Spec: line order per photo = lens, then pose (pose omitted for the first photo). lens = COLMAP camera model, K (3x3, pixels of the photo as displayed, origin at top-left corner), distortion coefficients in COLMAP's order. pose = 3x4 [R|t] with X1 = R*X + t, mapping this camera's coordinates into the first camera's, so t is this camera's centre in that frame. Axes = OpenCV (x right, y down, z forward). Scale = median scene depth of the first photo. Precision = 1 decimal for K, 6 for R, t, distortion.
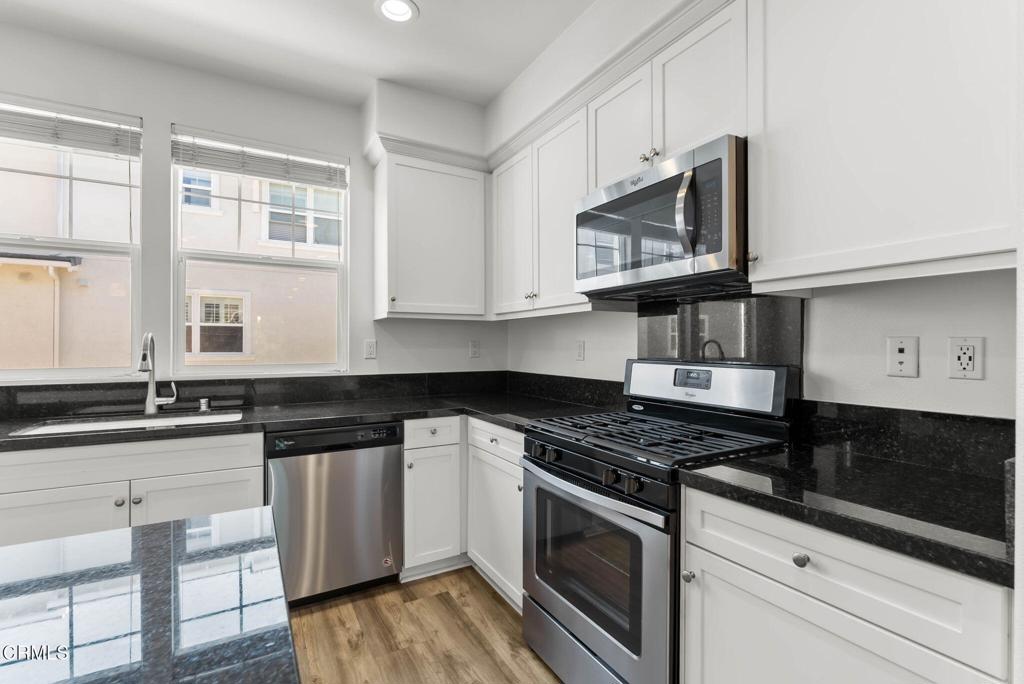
lens RADIAL K [[453.3, 0, 505.9], [0, 453.3, 347.3], [0, 0, 1]] dist [-0.011373, 0.001796]
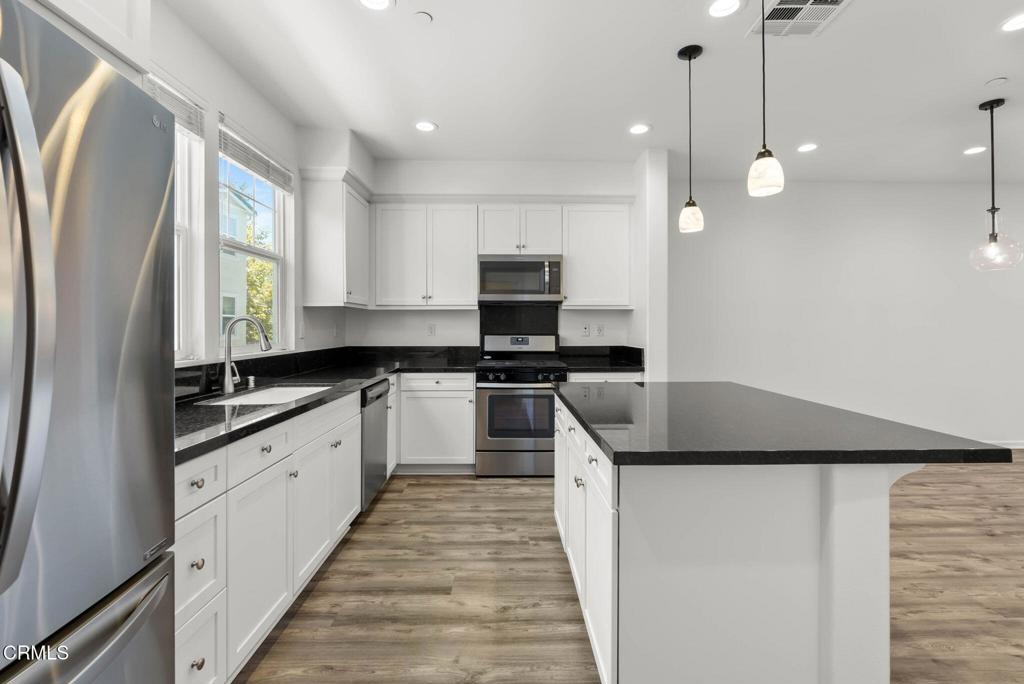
lens RADIAL K [[453.3, 0, 520.6], [0, 453.3, 325.3], [0, 0, 1]] dist [-0.011373, 0.001796]
pose [[0.471843, 0.001370, 0.881681, -1.396172], [0.001650, 0.999996, -0.002436, -0.005807], [-0.881681, 0.002604, 0.471839, -0.095476]]
